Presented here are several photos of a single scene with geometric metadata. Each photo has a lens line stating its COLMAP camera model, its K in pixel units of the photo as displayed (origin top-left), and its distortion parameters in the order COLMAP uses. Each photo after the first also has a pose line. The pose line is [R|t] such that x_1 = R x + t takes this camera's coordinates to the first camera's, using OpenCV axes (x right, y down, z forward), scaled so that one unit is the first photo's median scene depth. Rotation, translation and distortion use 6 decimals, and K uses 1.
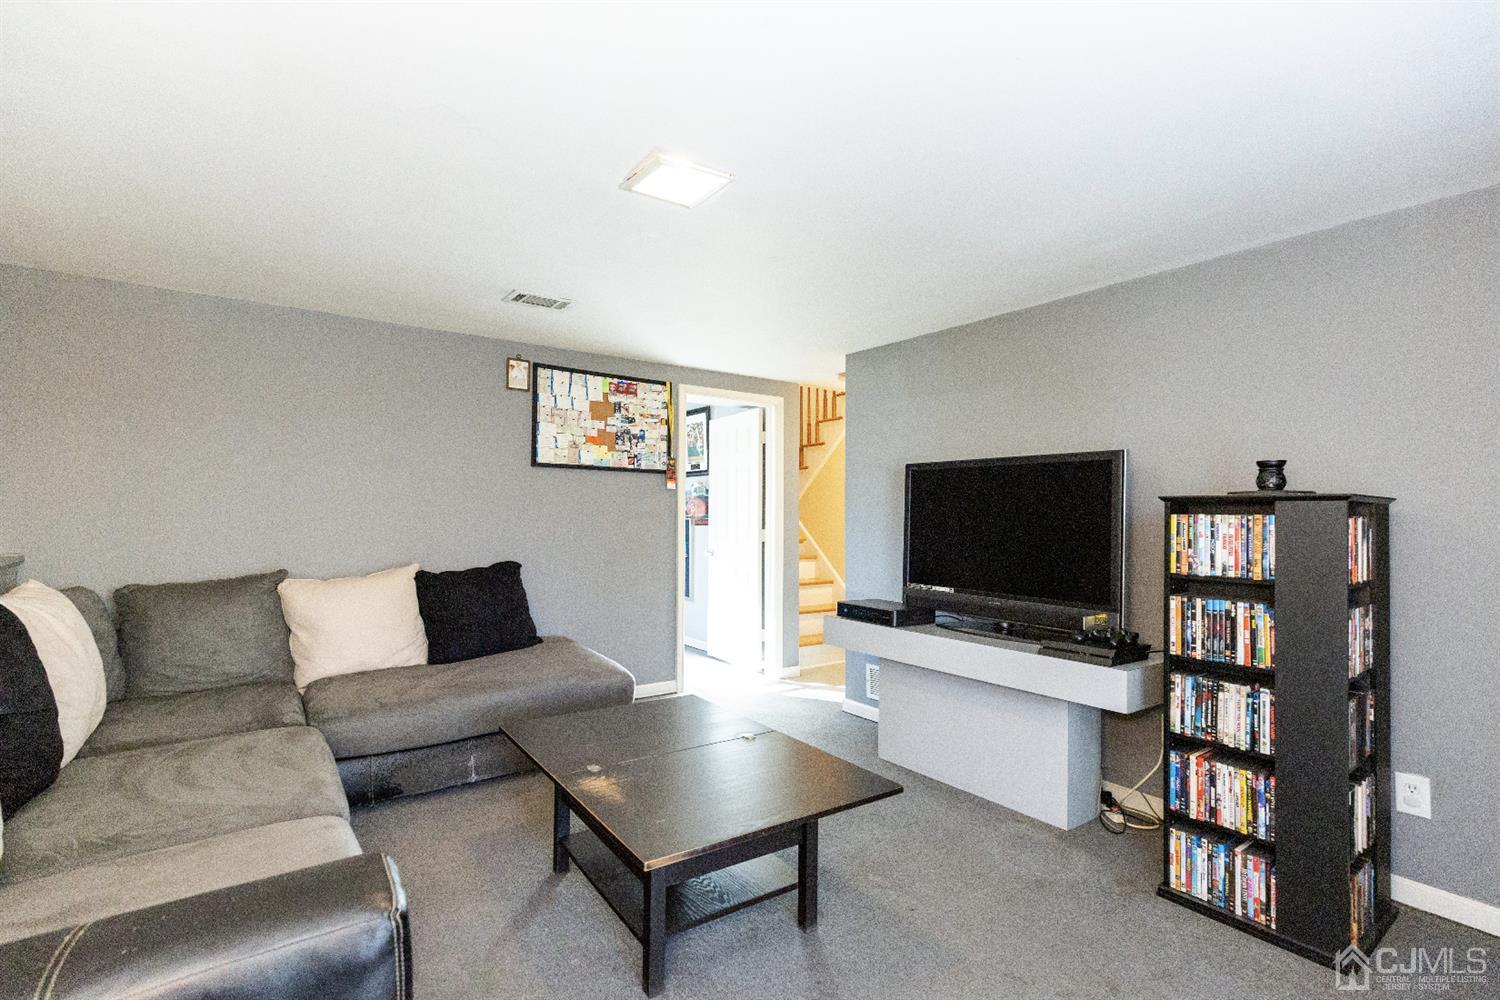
lens RADIAL K [[701.3, 0, 742.8], [0, 701.3, 510.0], [0, 0, 1]] dist [0.006433, -0.001328]
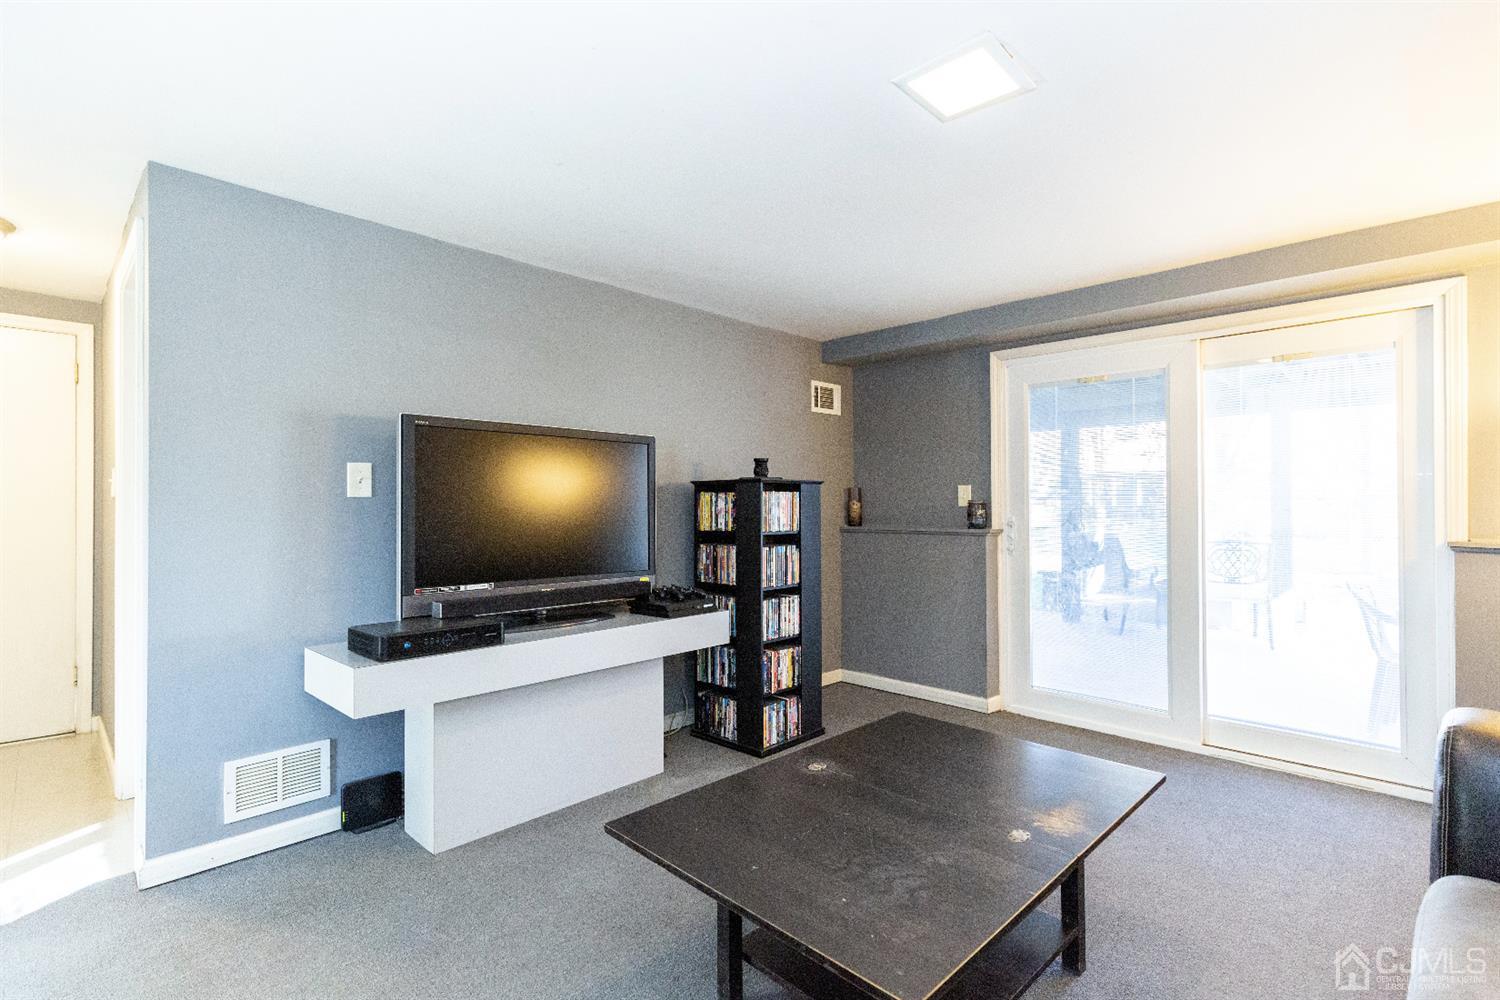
lens RADIAL K [[701.3, 0, 747.8], [0, 701.3, 498.0], [0, 0, 1]] dist [0.006433, -0.001328]
pose [[-0.190034, 0.004936, 0.981765, -0.843617], [-0.005508, 0.999966, -0.006094, 0.029415], [-0.981762, -0.006565, -0.190000, 1.363669]]
